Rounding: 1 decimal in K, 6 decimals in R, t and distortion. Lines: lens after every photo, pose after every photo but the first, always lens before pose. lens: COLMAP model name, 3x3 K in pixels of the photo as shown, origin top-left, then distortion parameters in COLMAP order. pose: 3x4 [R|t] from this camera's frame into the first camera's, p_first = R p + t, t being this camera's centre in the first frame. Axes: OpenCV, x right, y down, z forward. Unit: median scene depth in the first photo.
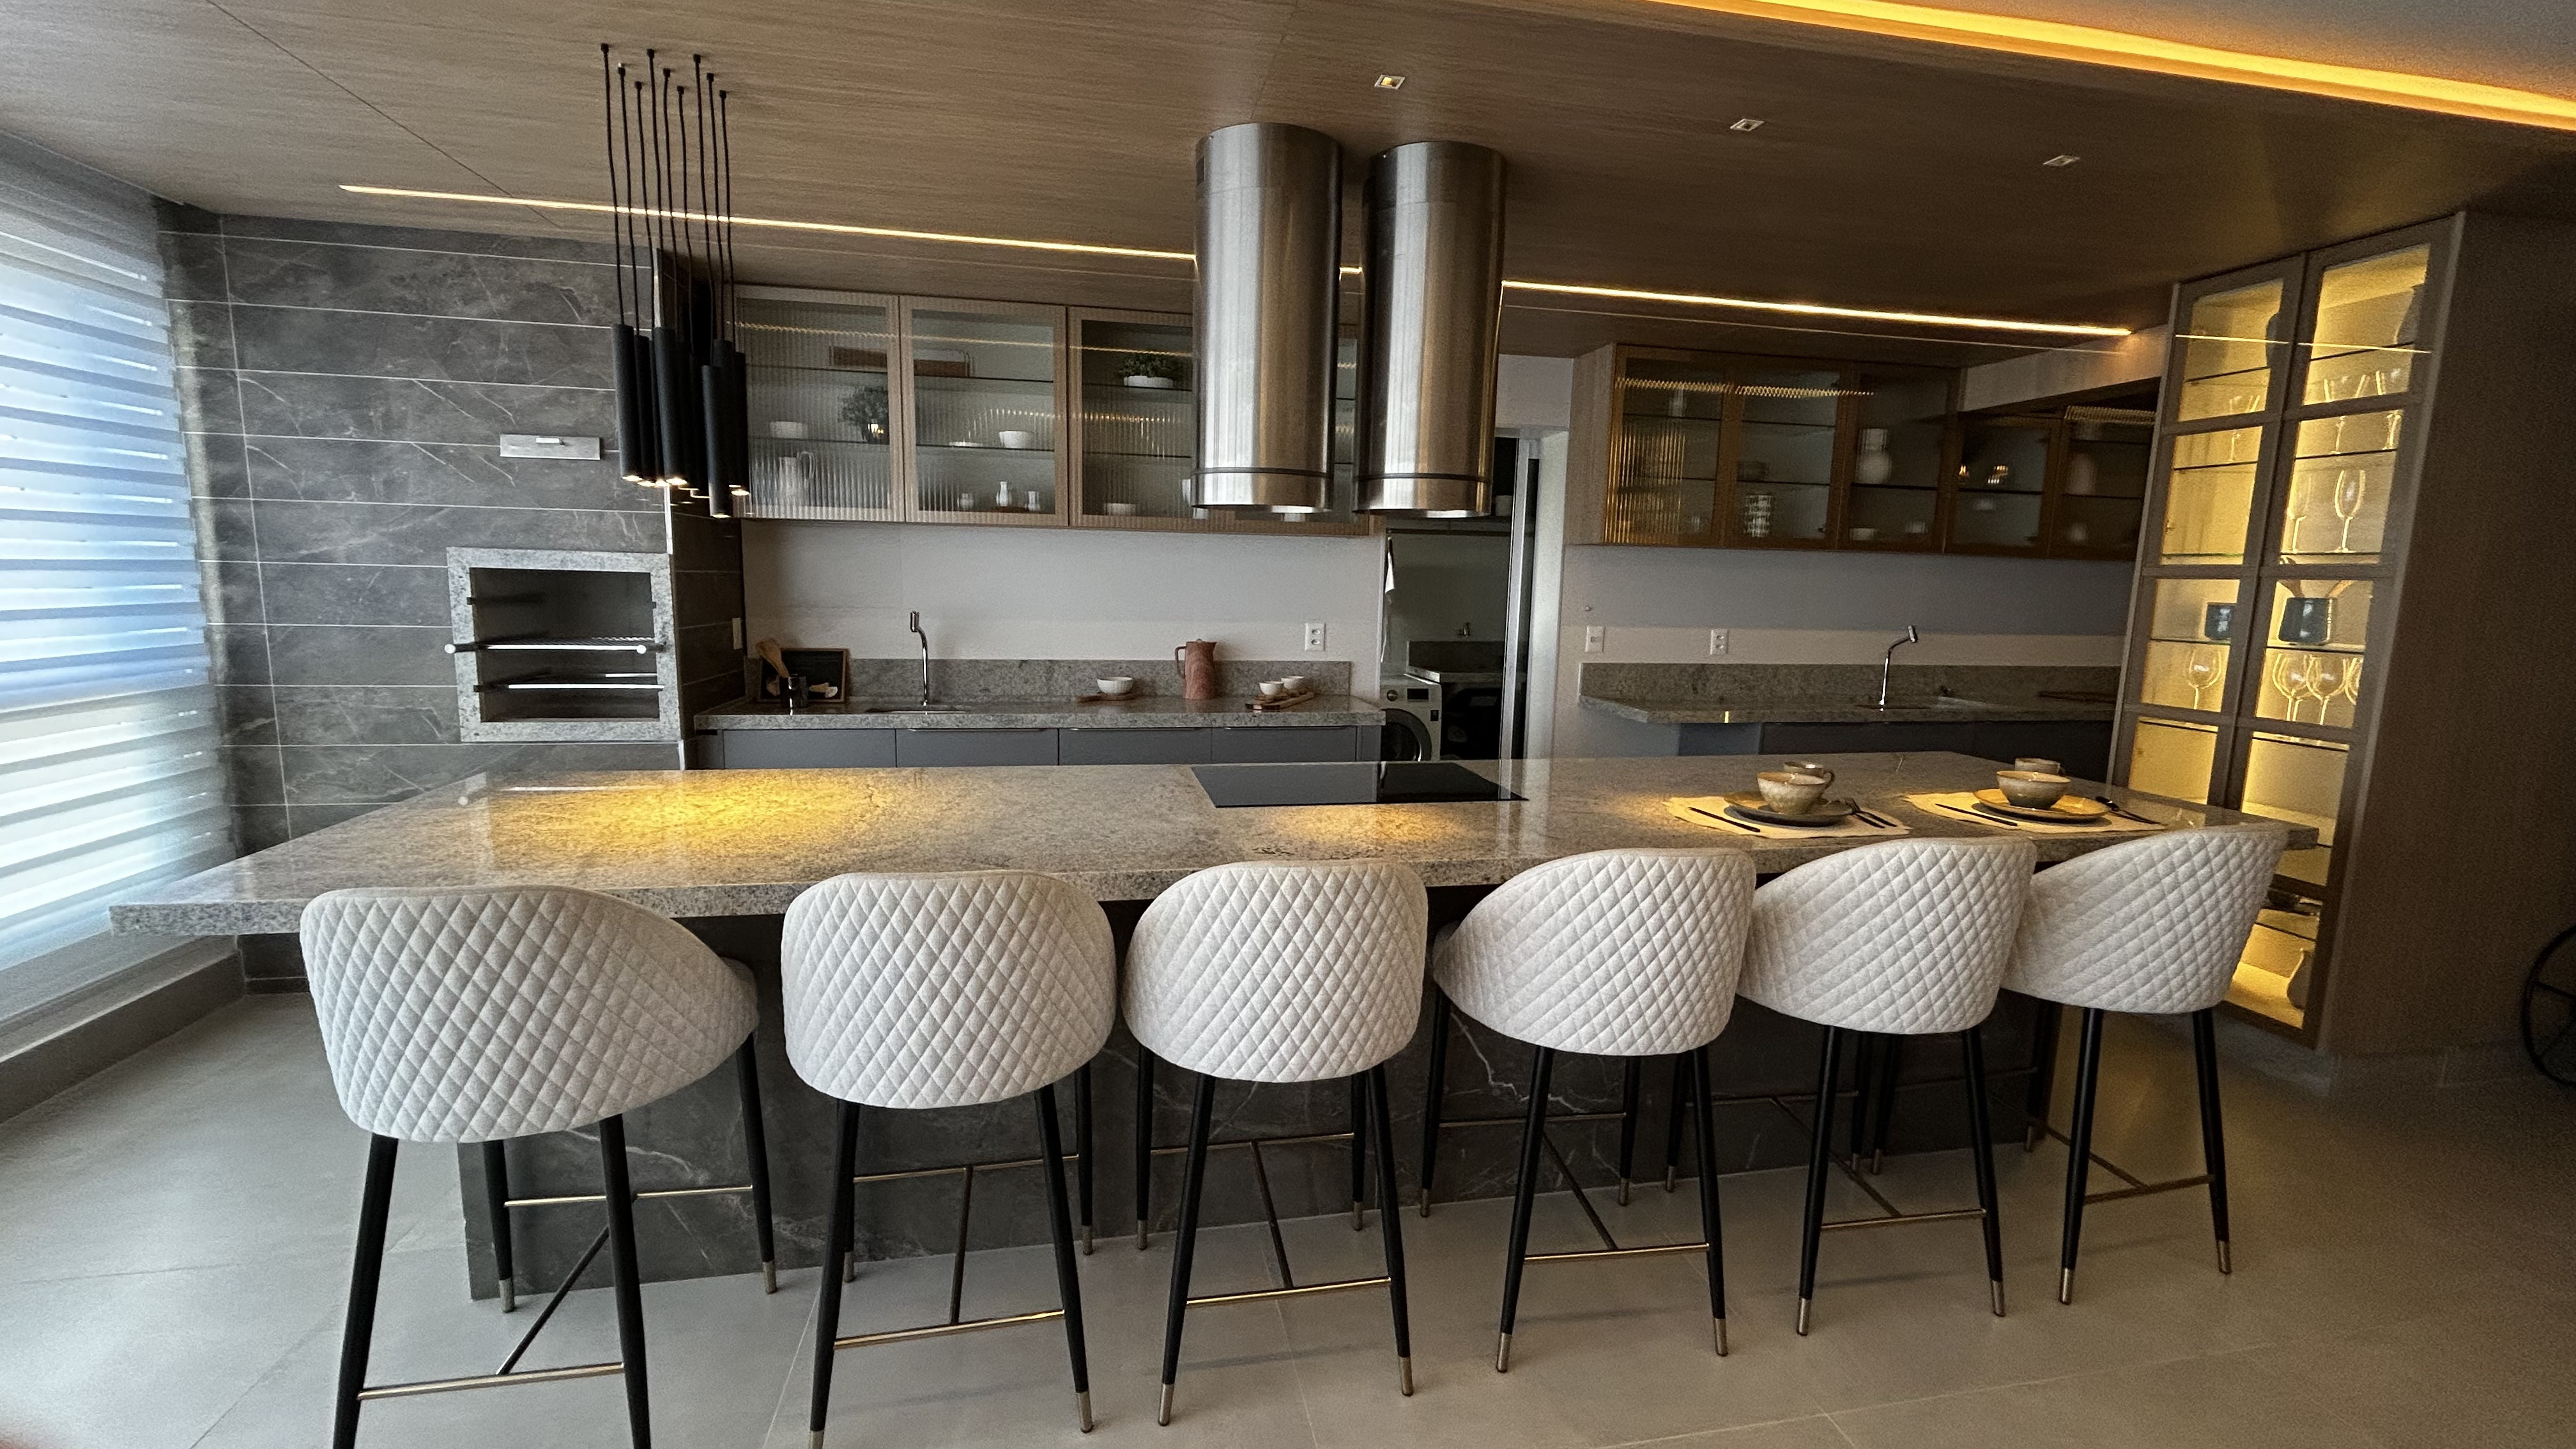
lens RADIAL K [[1048.4, 0, 1278.3], [0, 1048.4, 720.4], [0, 0, 1]] dist [0.002764, -0.001326]
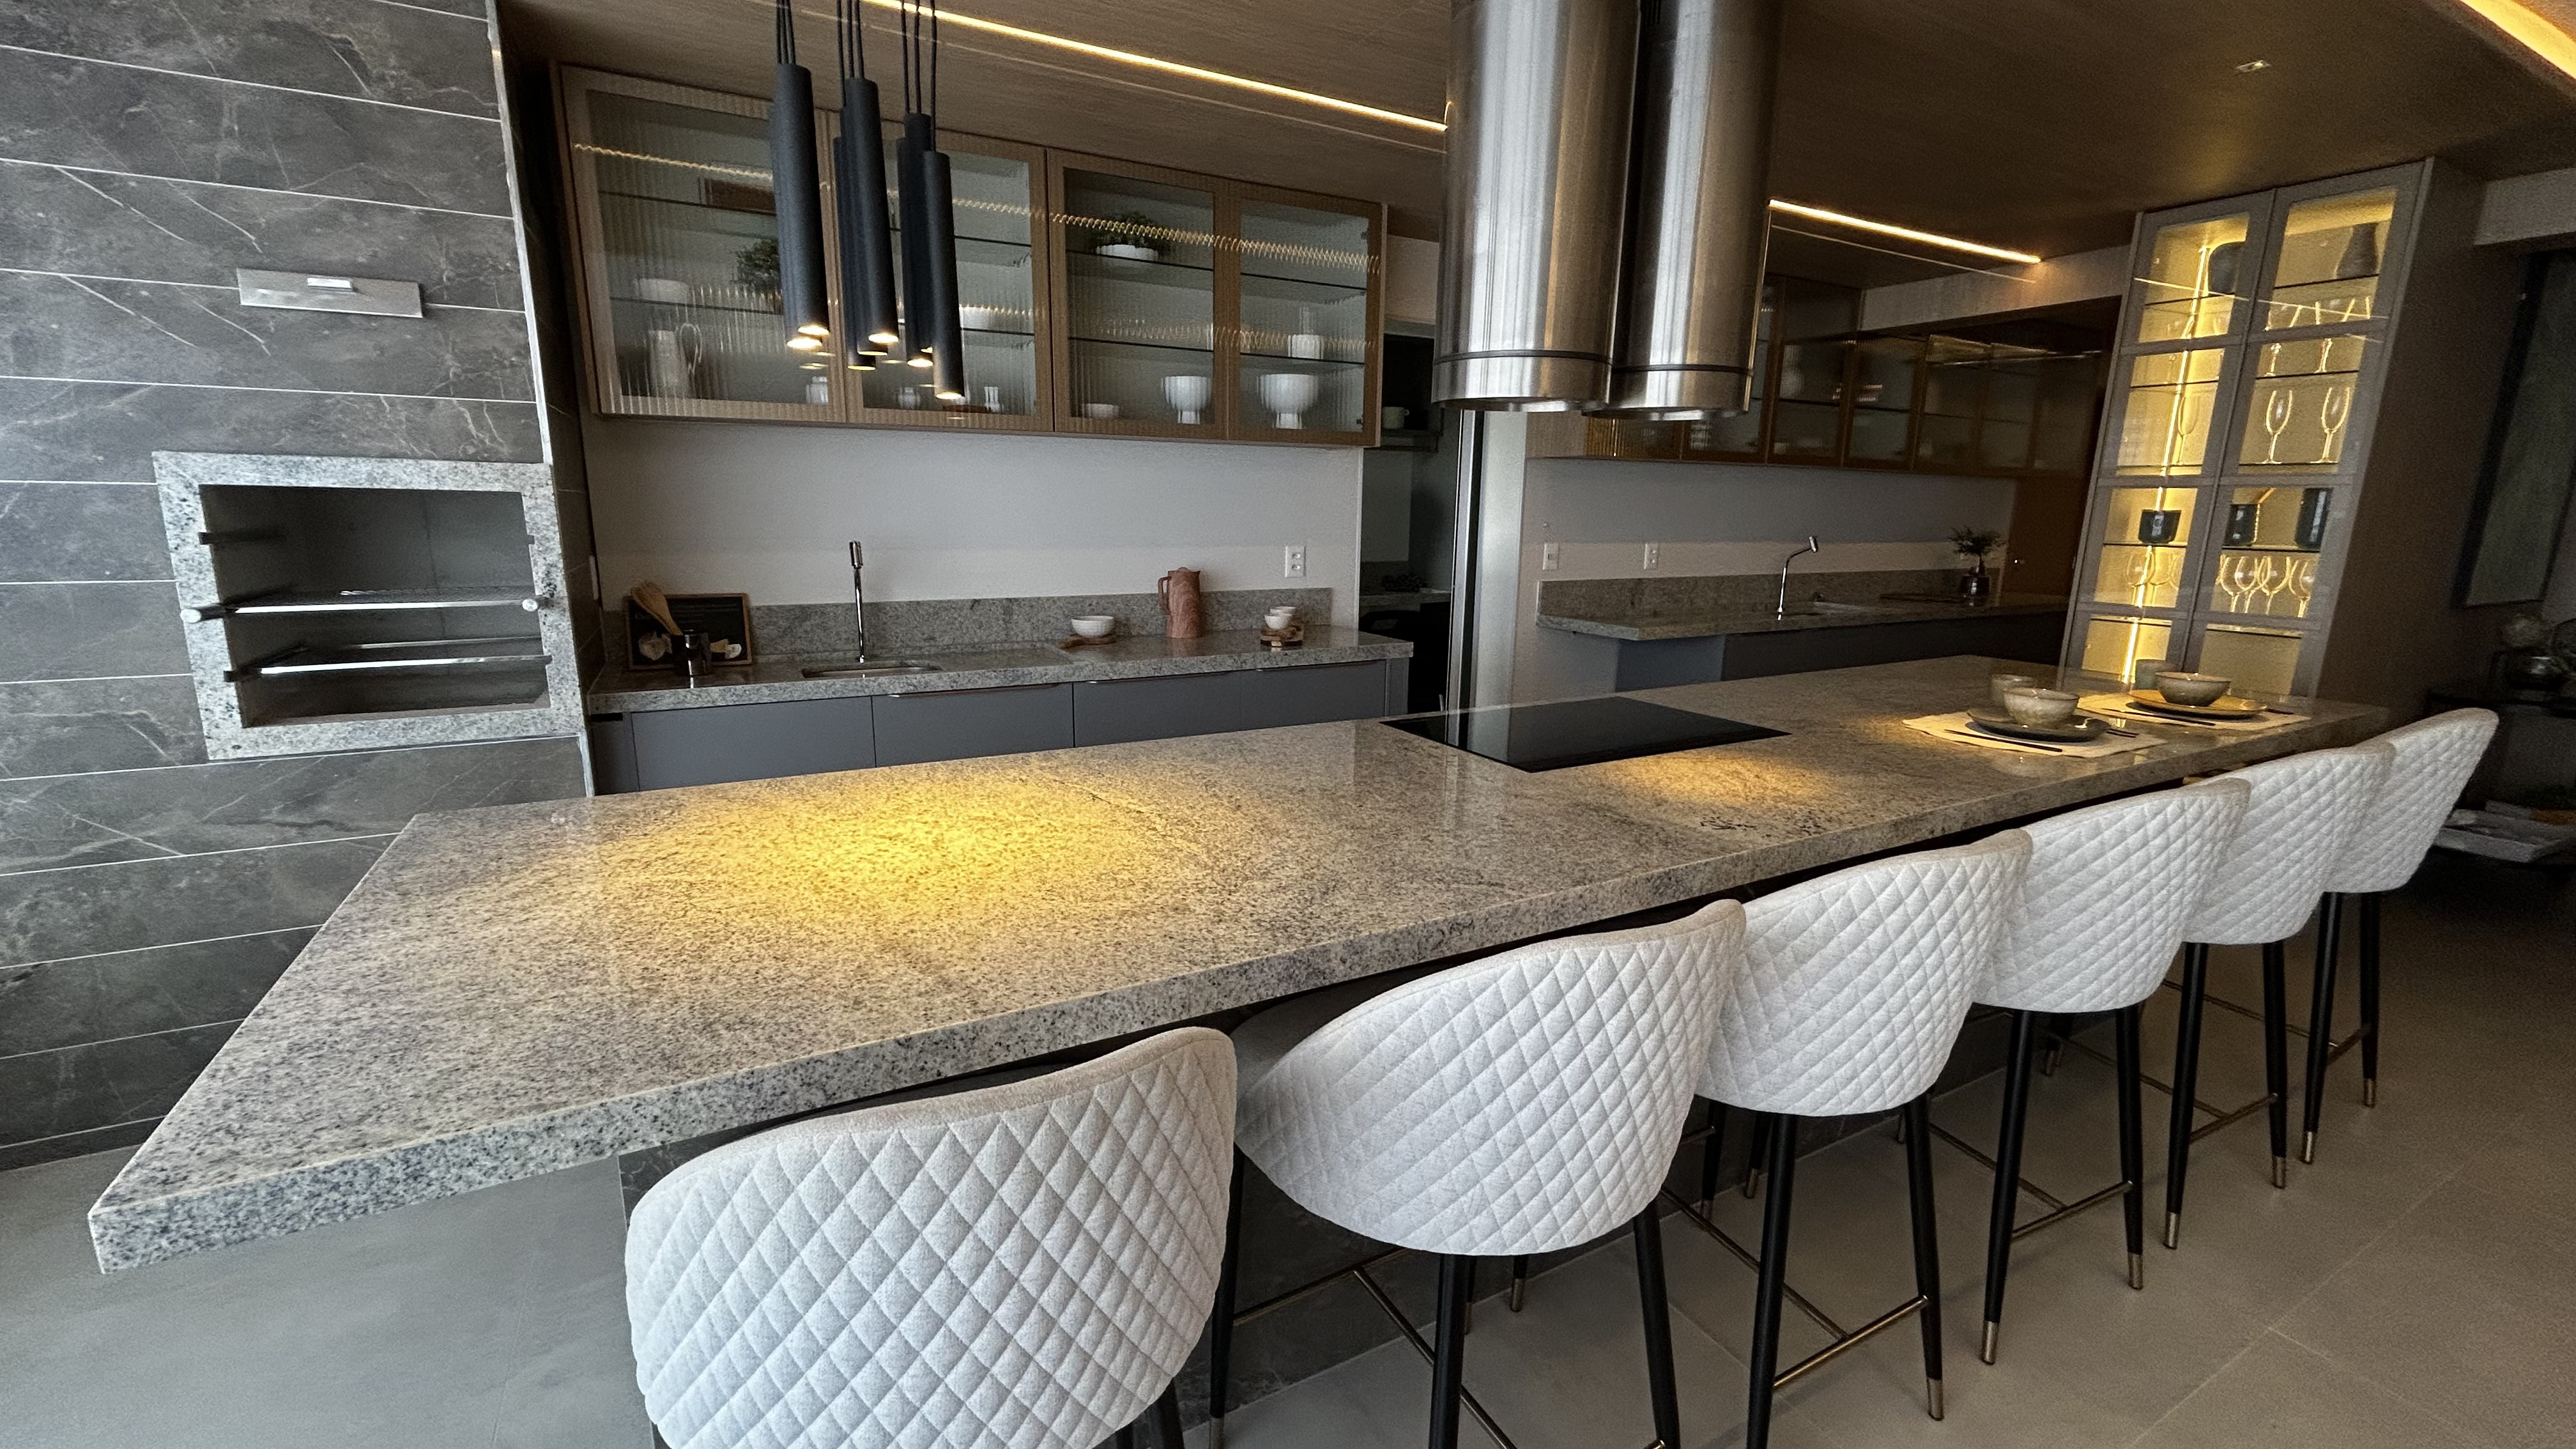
lens RADIAL K [[1048.4, 0, 1280.8], [0, 1048.4, 720.6], [0, 0, 1]] dist [0.002764, -0.001326]
pose [[0.953411, -0.070682, 0.293277, -0.345559], [0.049103, 0.995560, 0.080308, -0.023538], [-0.297651, -0.062166, 0.952649, 0.197302]]
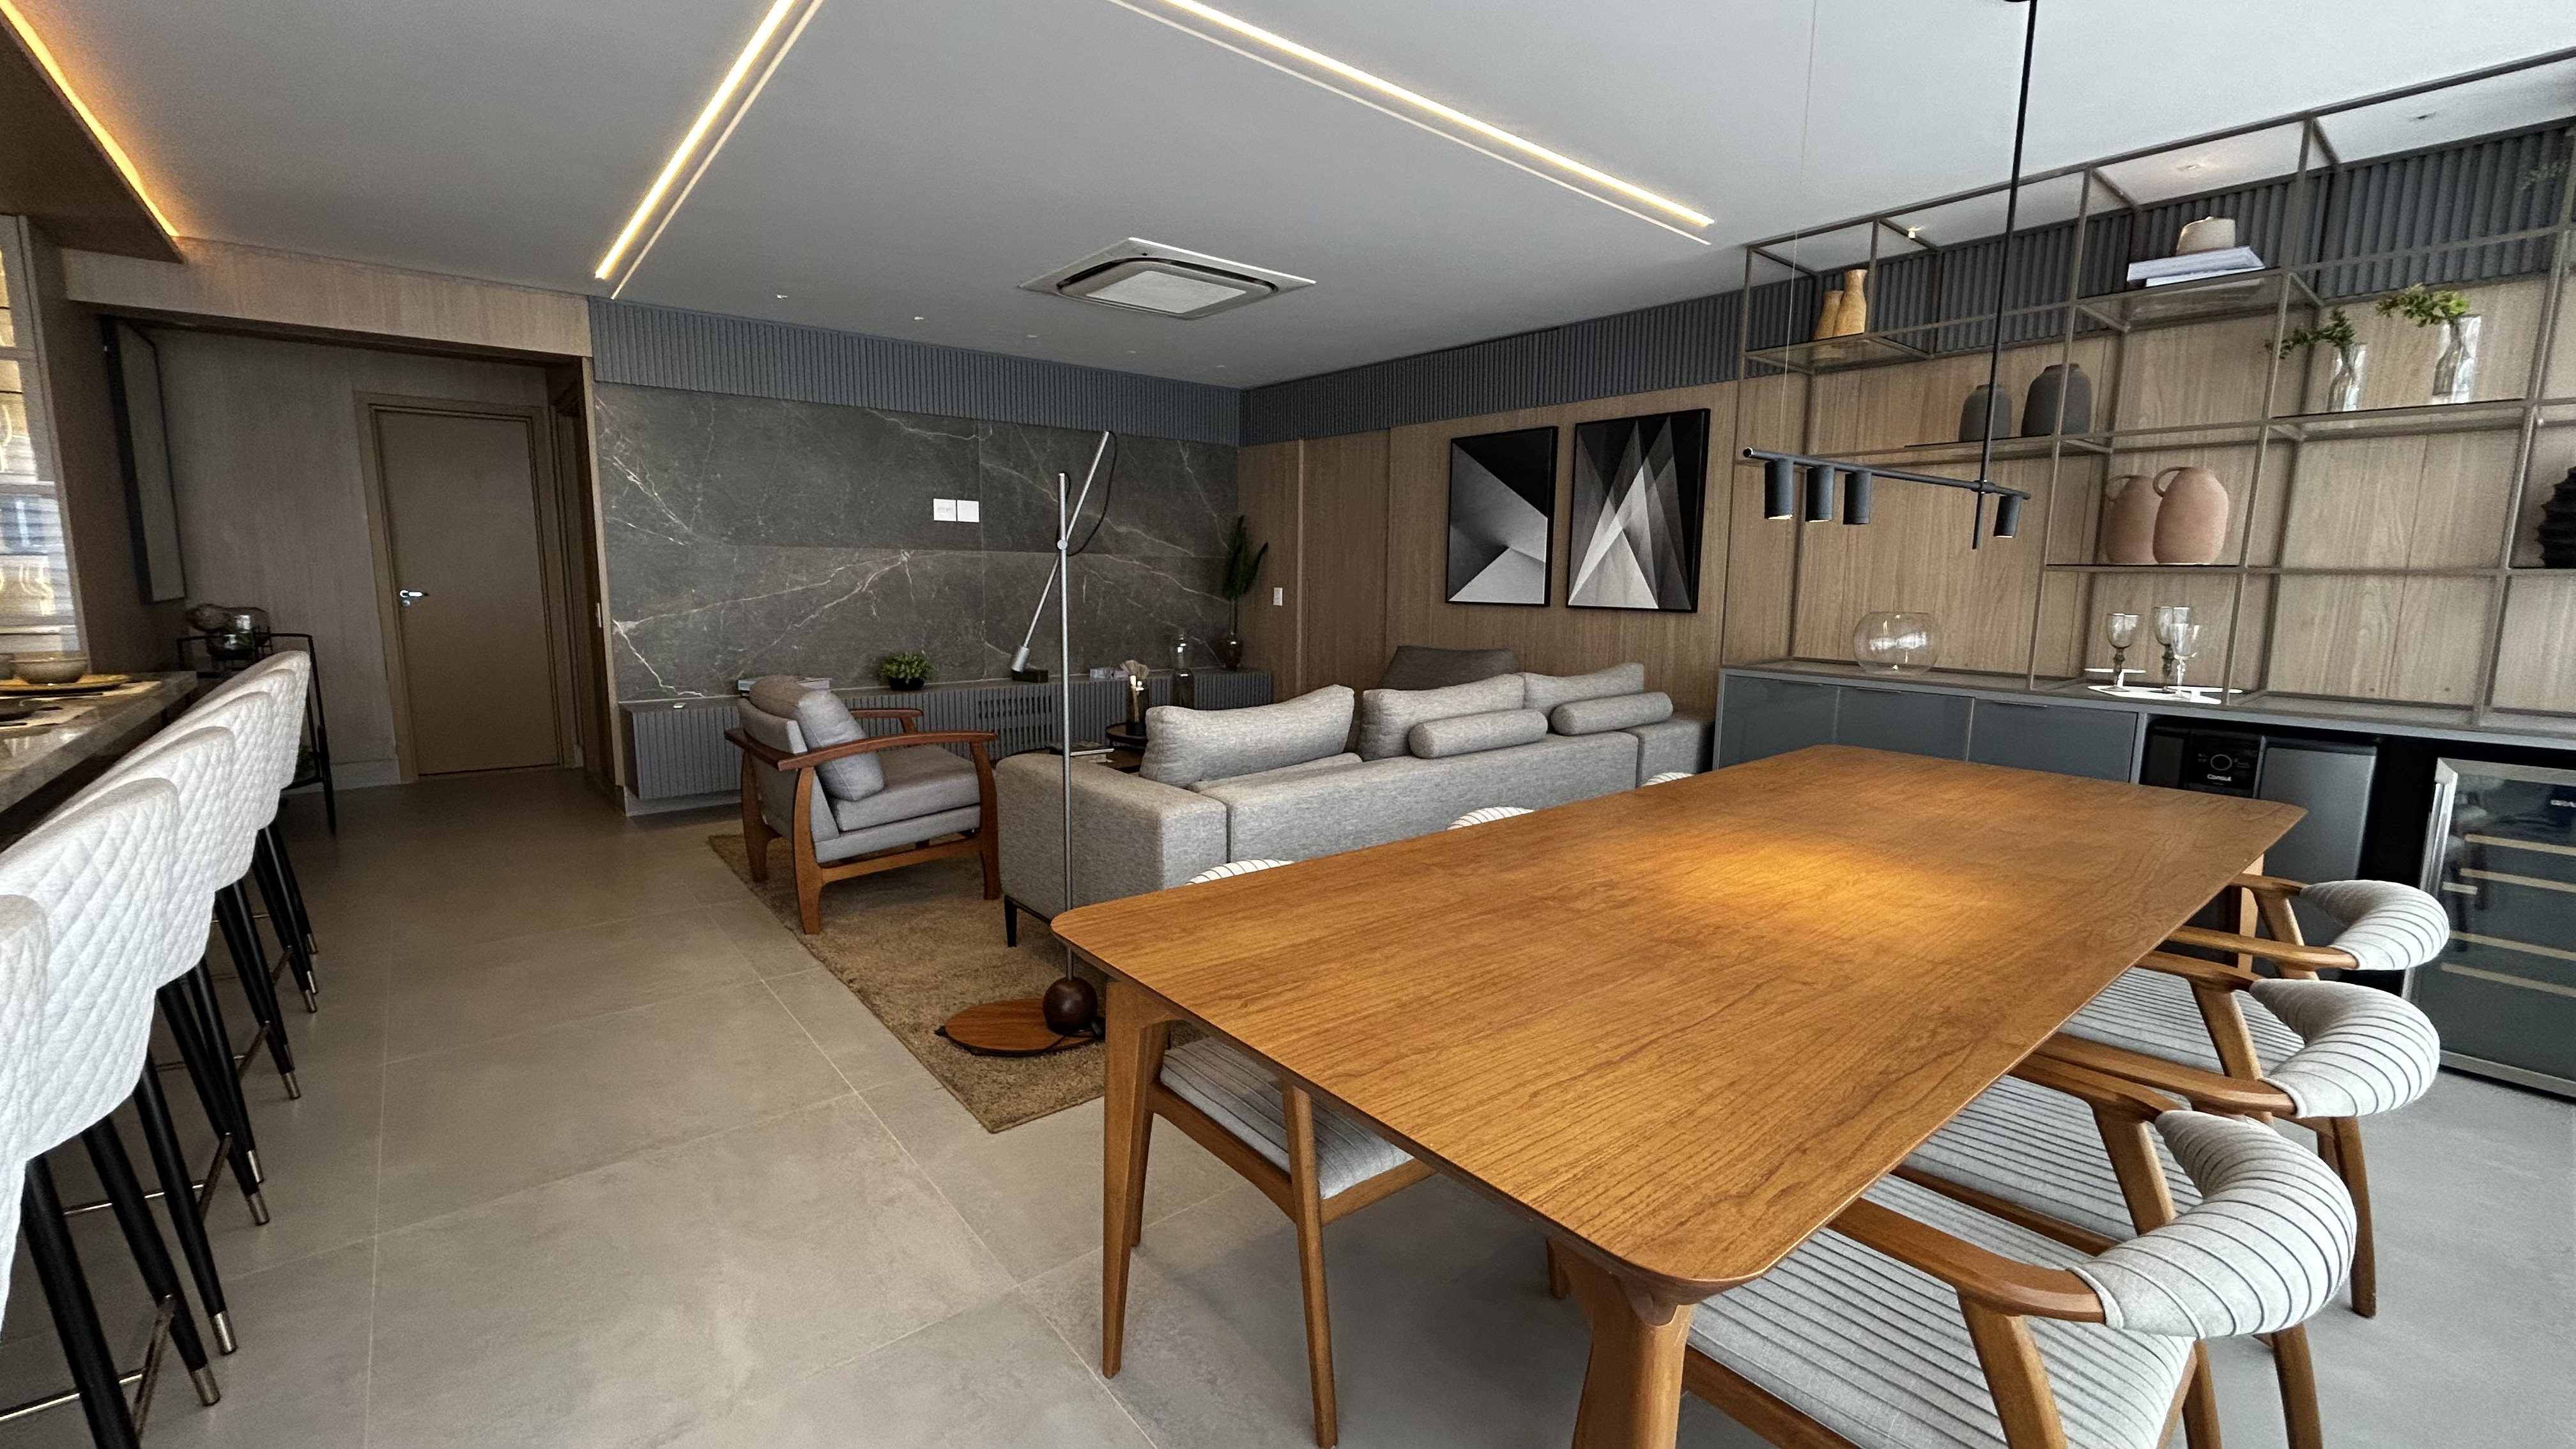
lens RADIAL K [[1048.4, 0, 1286.1], [0, 1048.4, 717.8], [0, 0, 1]] dist [0.002764, -0.001326]
pose [[-0.473681, -0.152451, 0.867401, -0.697997], [0.101504, 0.968890, 0.225719, -0.005233], [-0.874827, 0.194963, -0.443471, 0.247873]]
